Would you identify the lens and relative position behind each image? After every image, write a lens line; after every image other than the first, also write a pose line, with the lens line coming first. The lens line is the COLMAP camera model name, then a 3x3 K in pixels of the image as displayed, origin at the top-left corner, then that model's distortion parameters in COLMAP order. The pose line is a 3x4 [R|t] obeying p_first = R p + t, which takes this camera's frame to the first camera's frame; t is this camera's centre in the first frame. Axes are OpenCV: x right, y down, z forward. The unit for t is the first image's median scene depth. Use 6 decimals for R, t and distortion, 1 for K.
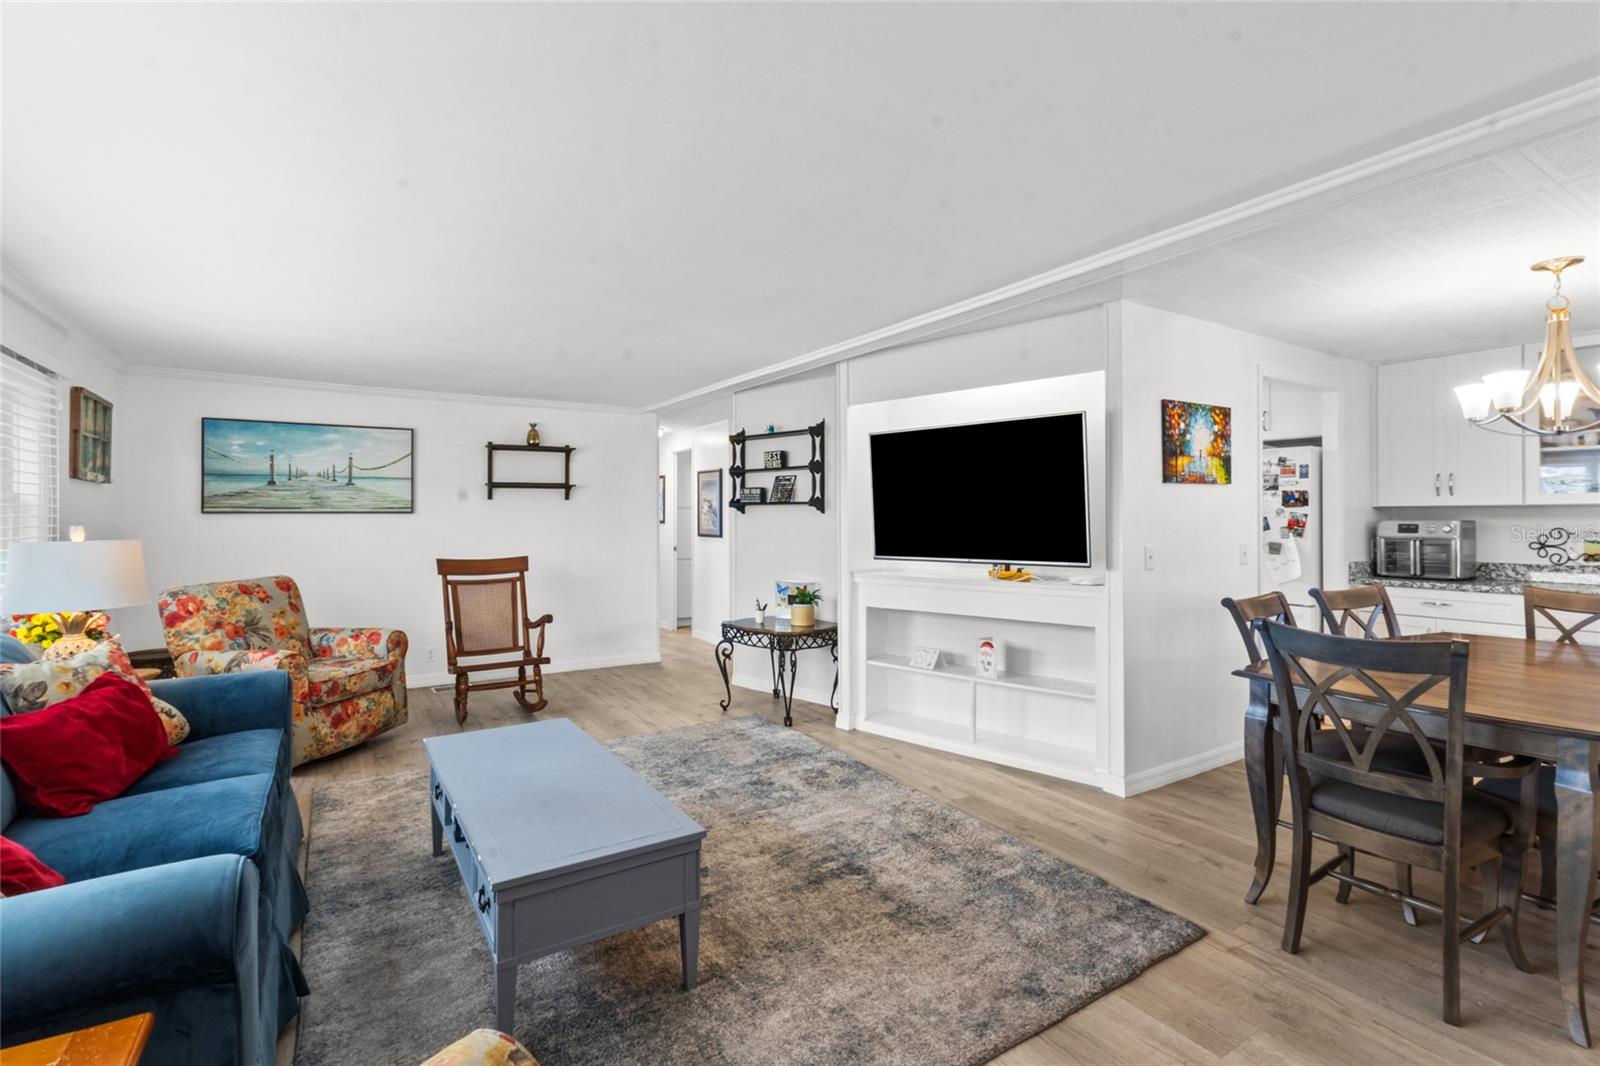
lens RADIAL K [[739.7, 0, 794.5], [0, 739.7, 519.3], [0, 0, 1]] dist [-0.001486, 0.003250]
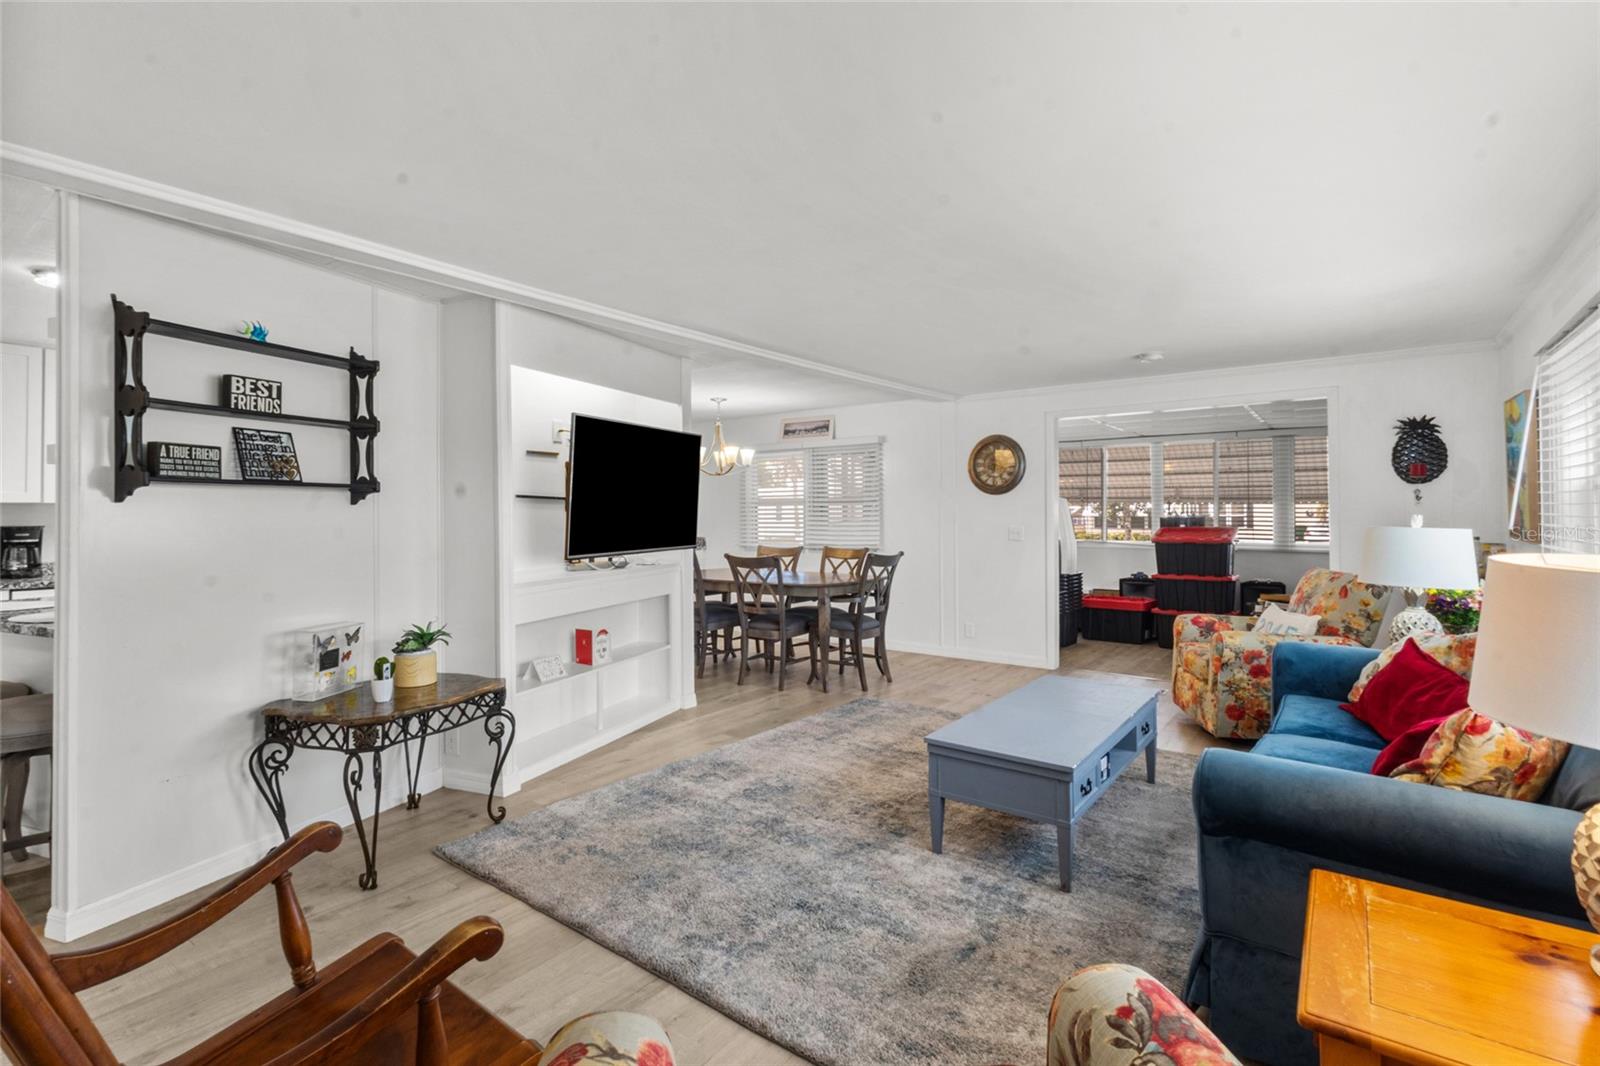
lens RADIAL K [[739.7, 0, 793.9], [0, 739.7, 521.7], [0, 0, 1]] dist [-0.001486, 0.003250]
pose [[-0.344551, -0.008261, 0.938731, -0.830670], [0.004295, 0.999937, 0.010376, 0.000748], [-0.938758, 0.007607, -0.344494, 1.115244]]
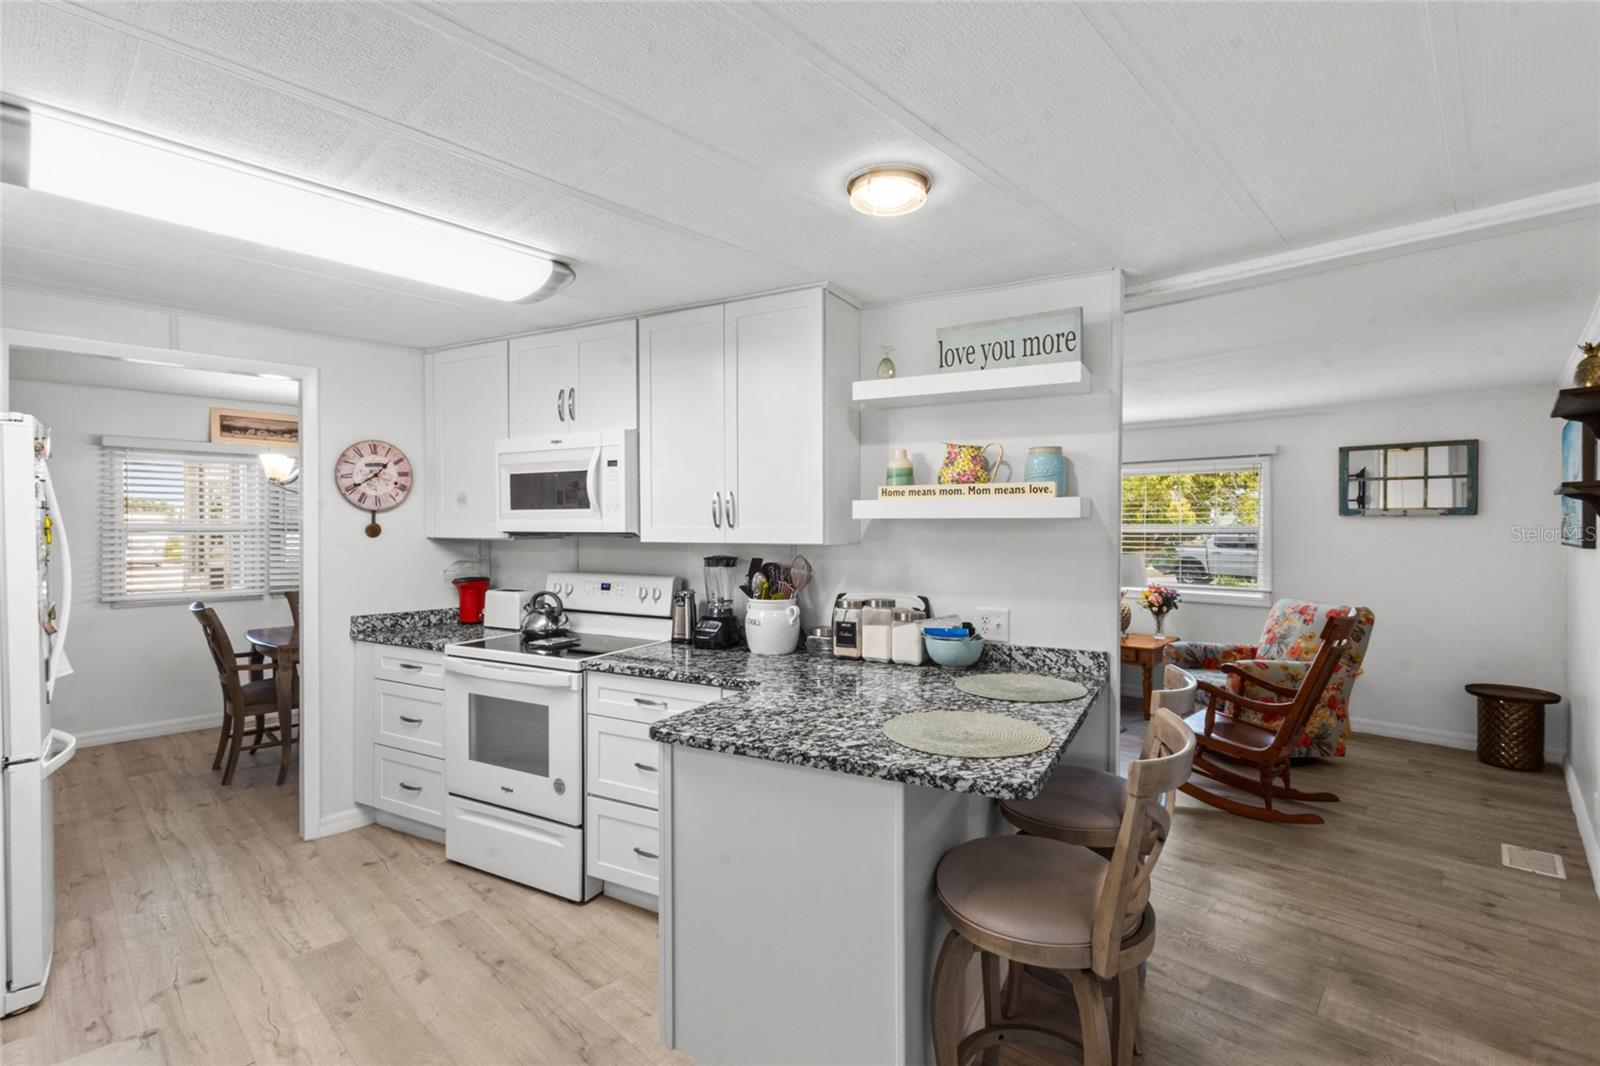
lens RADIAL K [[739.7, 0, 787.0], [0, 739.7, 529.3], [0, 0, 1]] dist [-0.001486, 0.003250]
pose [[-0.972732, 0.001897, -0.231925, 0.316169], [0.001183, 0.999994, 0.003216, -0.033861], [0.231930, 0.002854, -0.972728, 1.997528]]
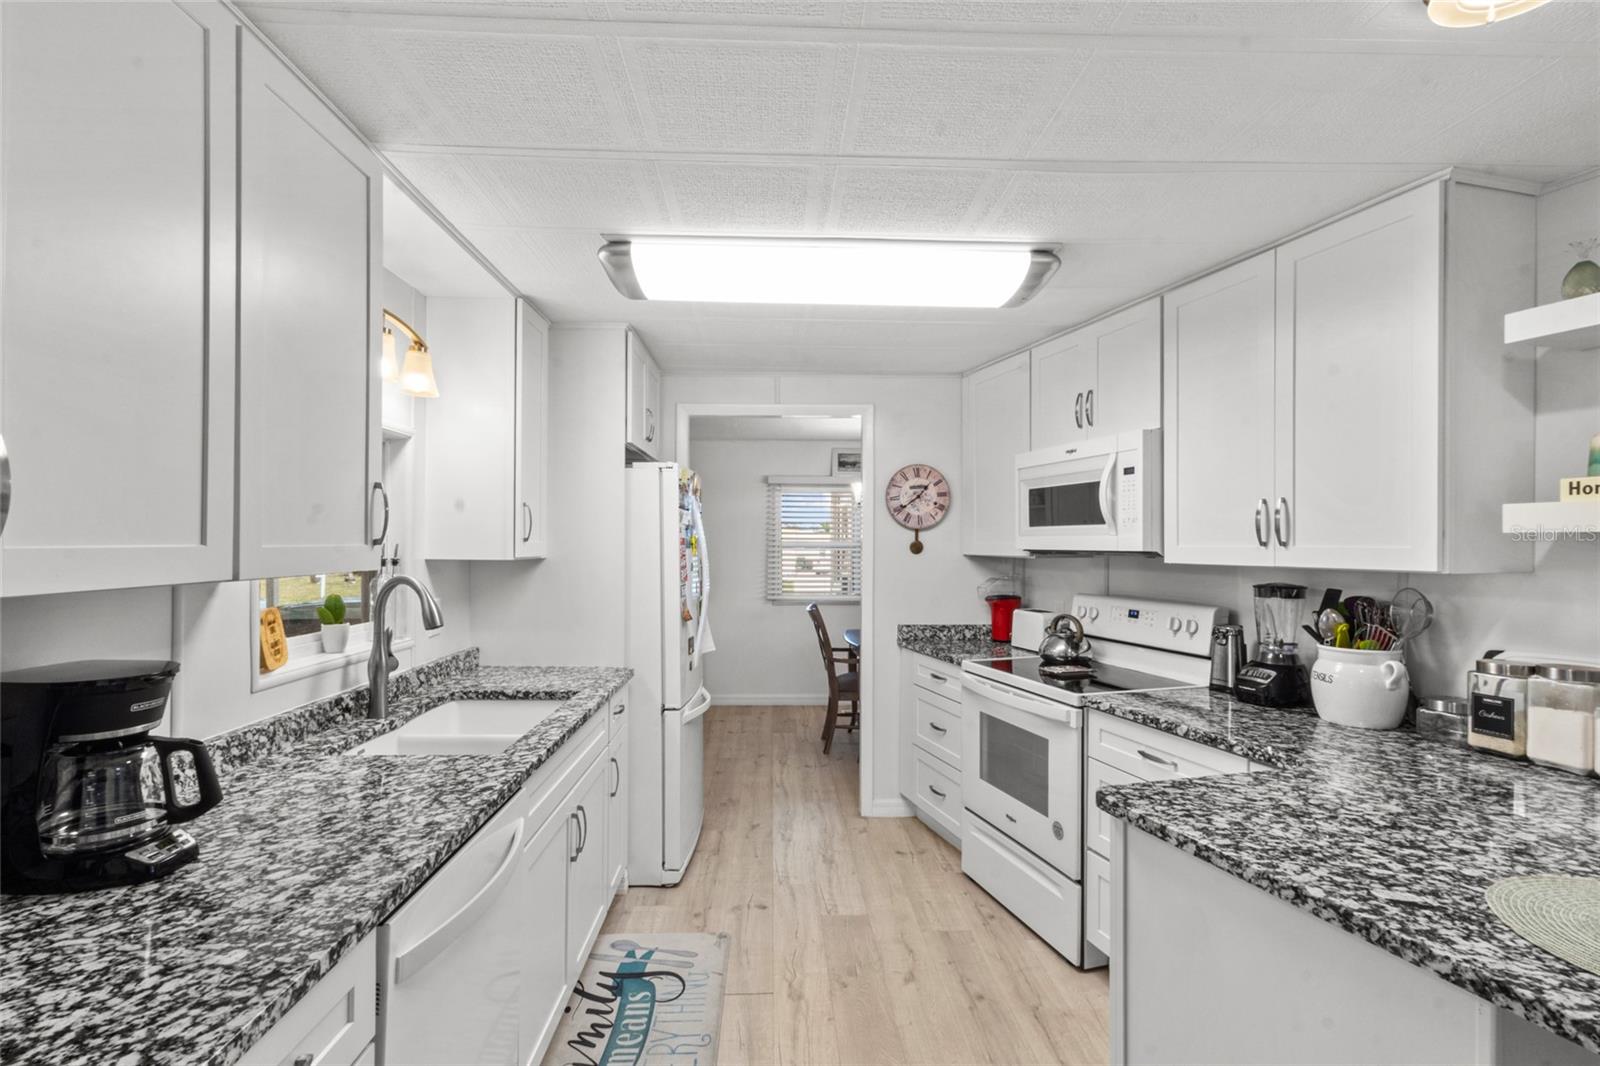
lens RADIAL K [[739.7, 0, 797.2], [0, 739.7, 547.6], [0, 0, 1]] dist [-0.001486, 0.003250]
pose [[-0.857102, -0.005184, 0.515121, 0.227515], [-0.003838, 0.999986, 0.003676, -0.032903], [-0.515133, 0.001174, -0.857109, 1.925169]]
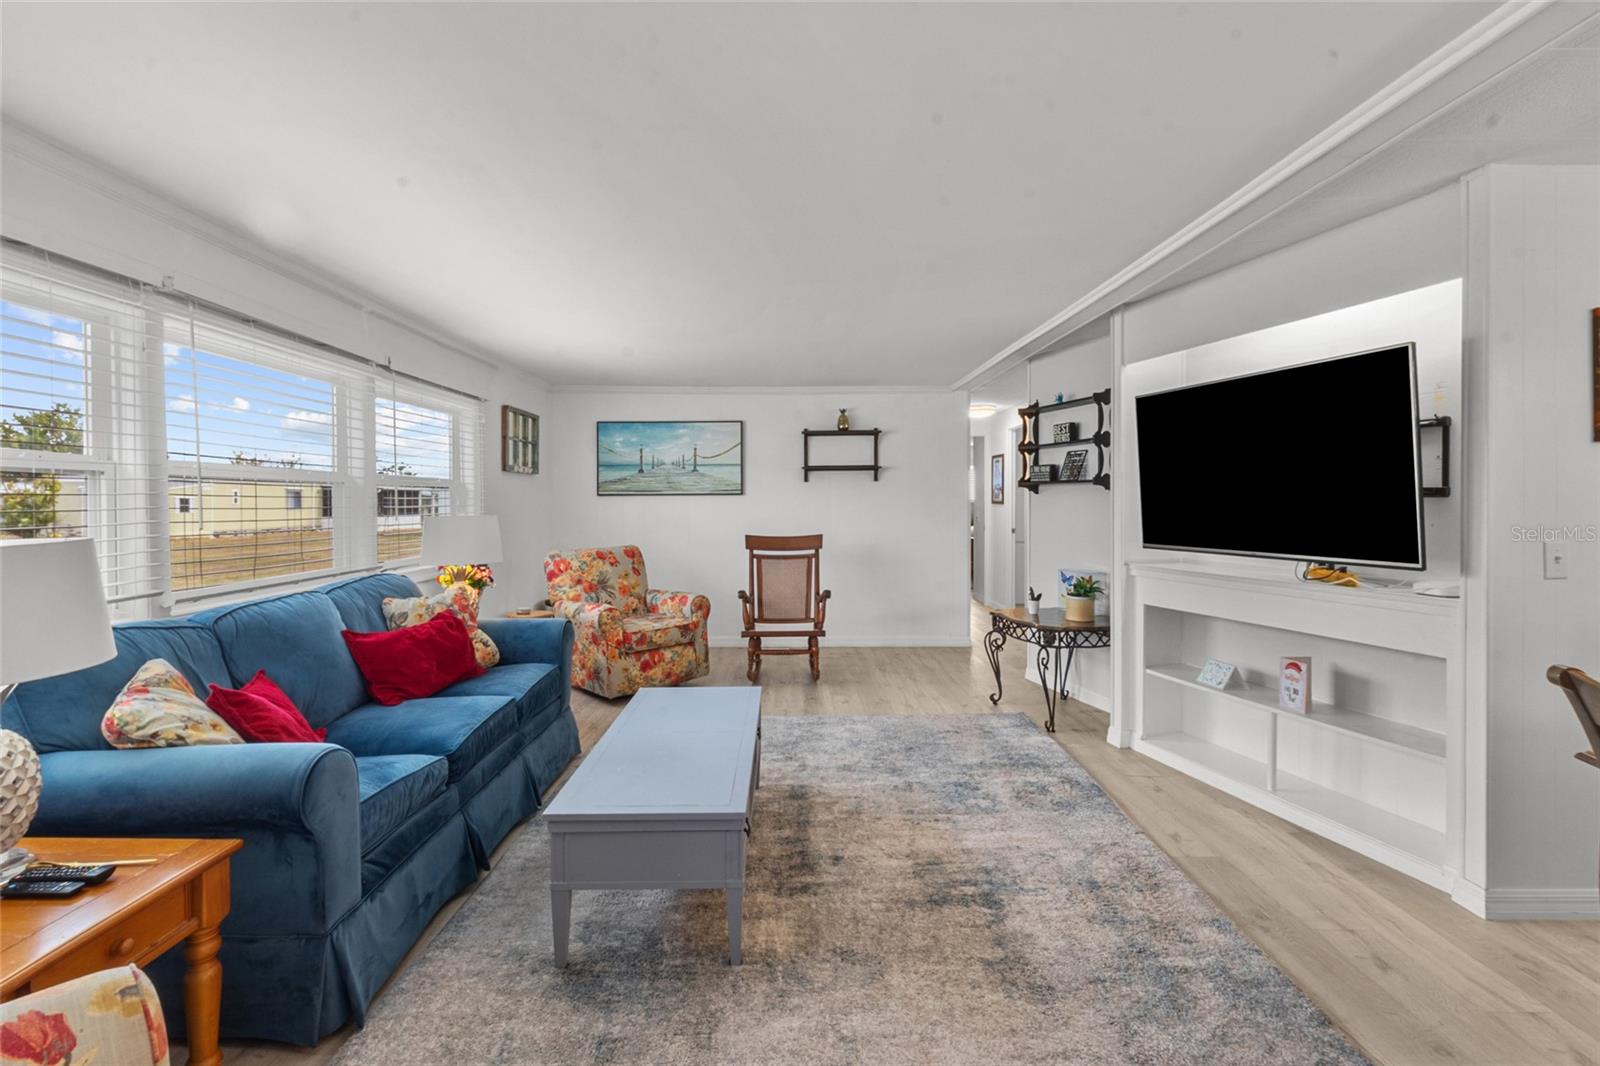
lens RADIAL K [[739.7, 0, 797.9], [0, 739.7, 513.5], [0, 0, 1]] dist [-0.001486, 0.003250]
pose [[0.850672, 0.009139, -0.525617, 0.227008], [0.000579, 0.999832, 0.018321, -0.000522], [0.525696, -0.015890, 0.850524, 0.096423]]
